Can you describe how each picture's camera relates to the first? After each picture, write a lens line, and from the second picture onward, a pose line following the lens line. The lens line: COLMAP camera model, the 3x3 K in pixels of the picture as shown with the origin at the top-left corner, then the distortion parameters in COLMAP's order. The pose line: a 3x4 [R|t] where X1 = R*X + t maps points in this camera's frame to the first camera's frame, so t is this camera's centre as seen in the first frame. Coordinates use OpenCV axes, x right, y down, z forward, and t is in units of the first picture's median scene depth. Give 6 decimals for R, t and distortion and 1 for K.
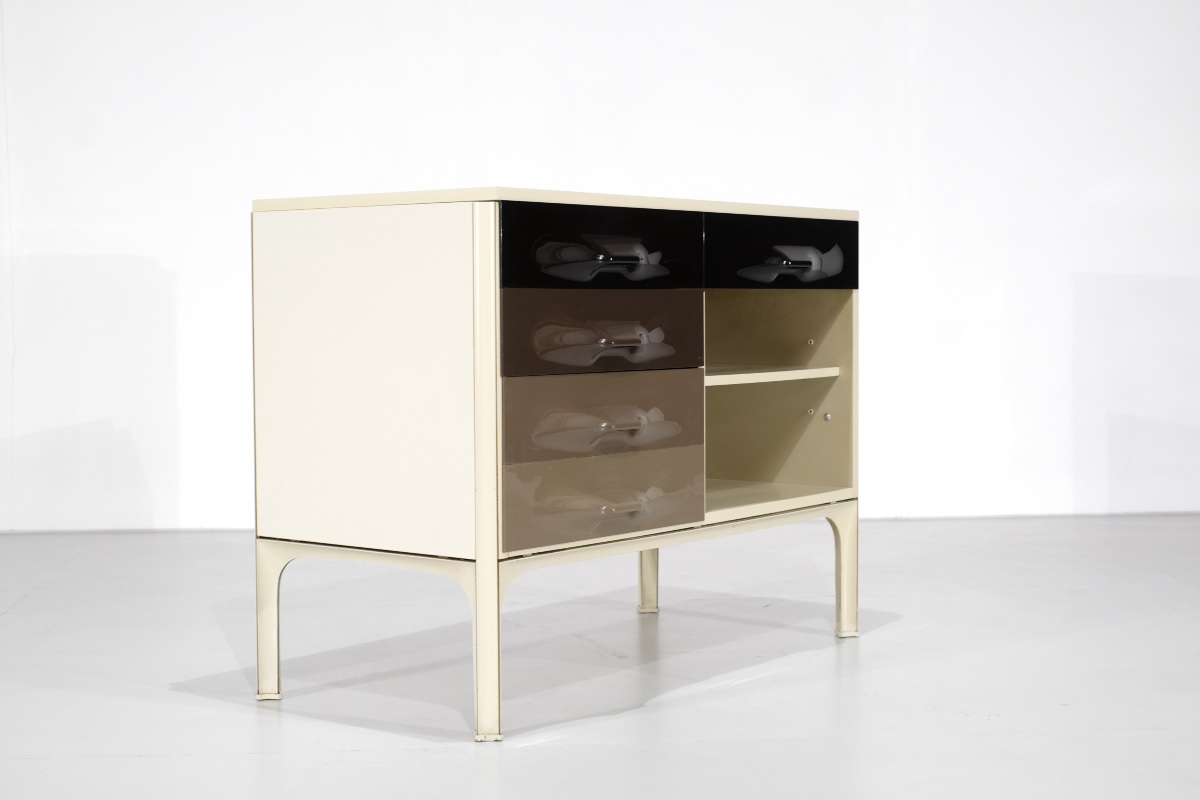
lens RADIAL K [[1877.2, 0, 600.0], [0, 1877.2, 400.0], [0, 0, 1]] dist [-0.011217, -0.018317]
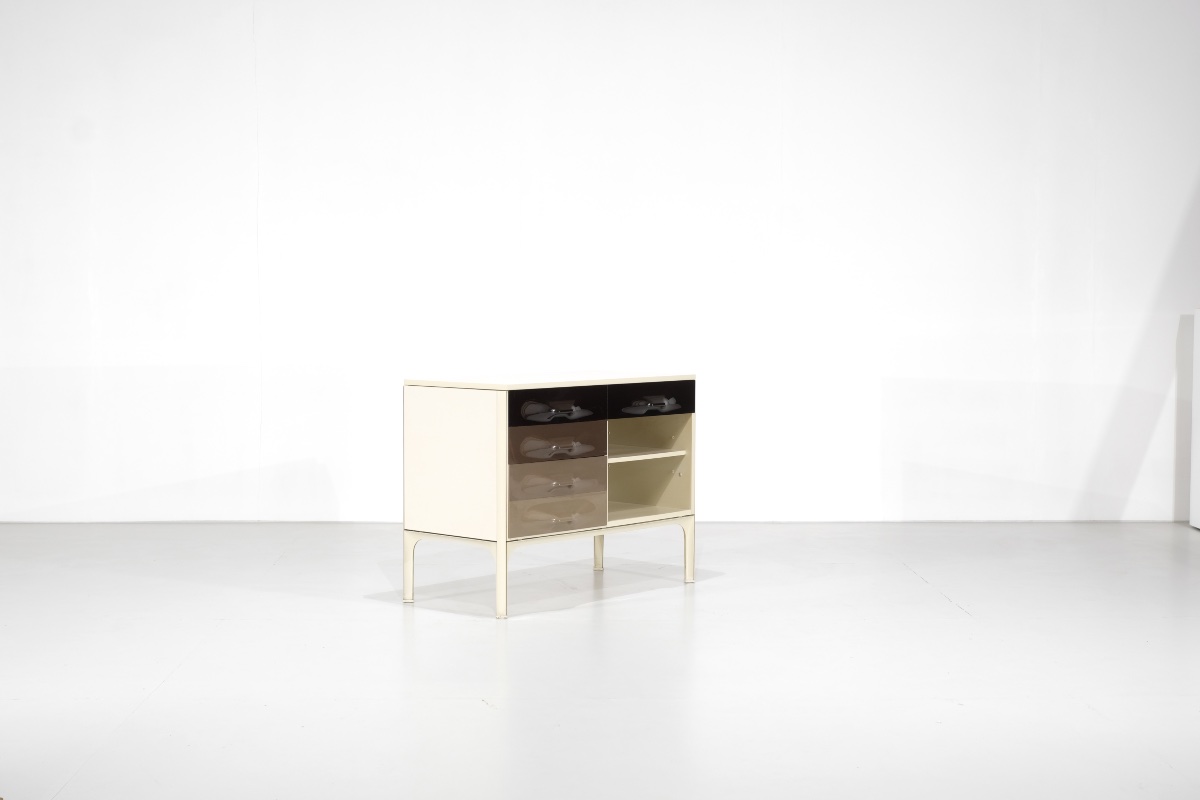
lens RADIAL K [[1877.2, 0, 600.0], [0, 1877.2, 400.0], [0, 0, 1]] dist [-0.011217, -0.018317]
pose [[0.997903, 0.012696, -0.063471, 0.175817], [-0.012207, 0.999893, 0.008095, -0.094529], [0.063567, -0.007304, 0.997951, -1.124502]]
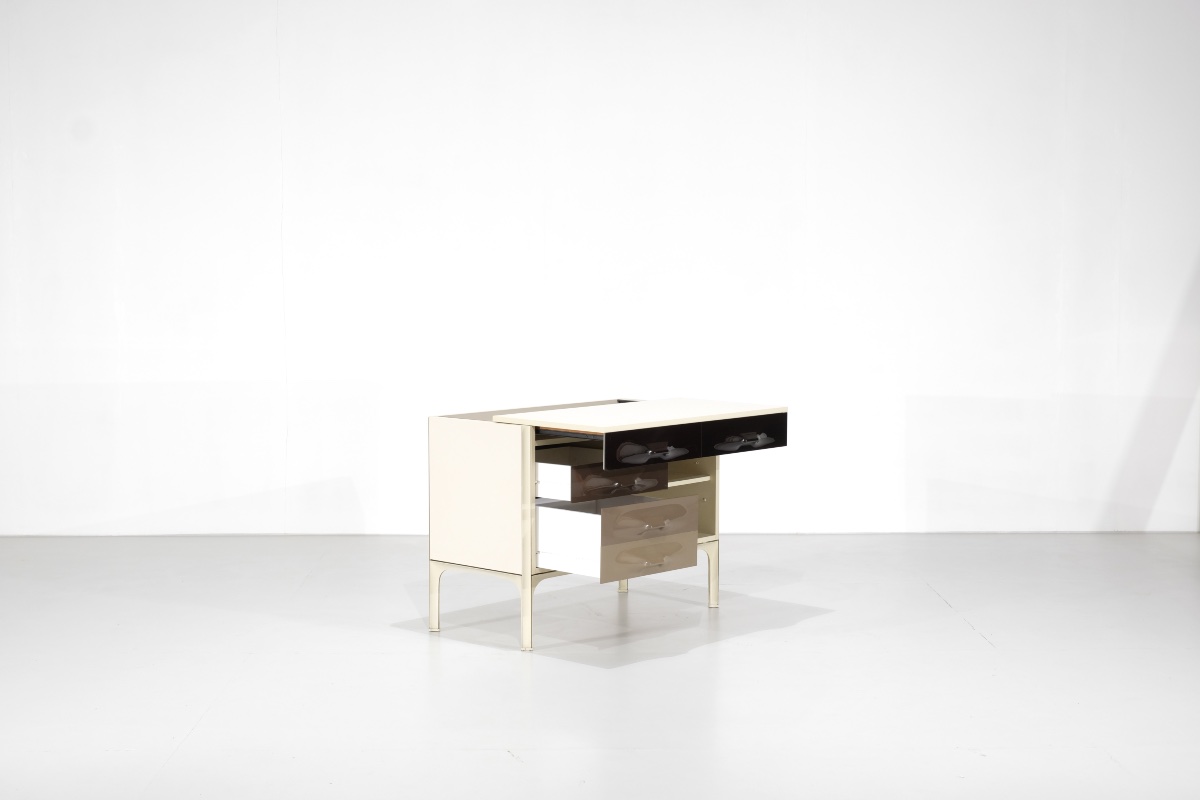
lens RADIAL K [[1877.2, 0, 600.0], [0, 1877.2, 400.0], [0, 0, 1]] dist [-0.011217, -0.018317]
pose [[0.997028, 0.011641, -0.076159, 0.175574], [-0.009285, 0.999470, 0.031213, -0.175952], [0.076482, -0.030414, 0.996607, -1.129686]]
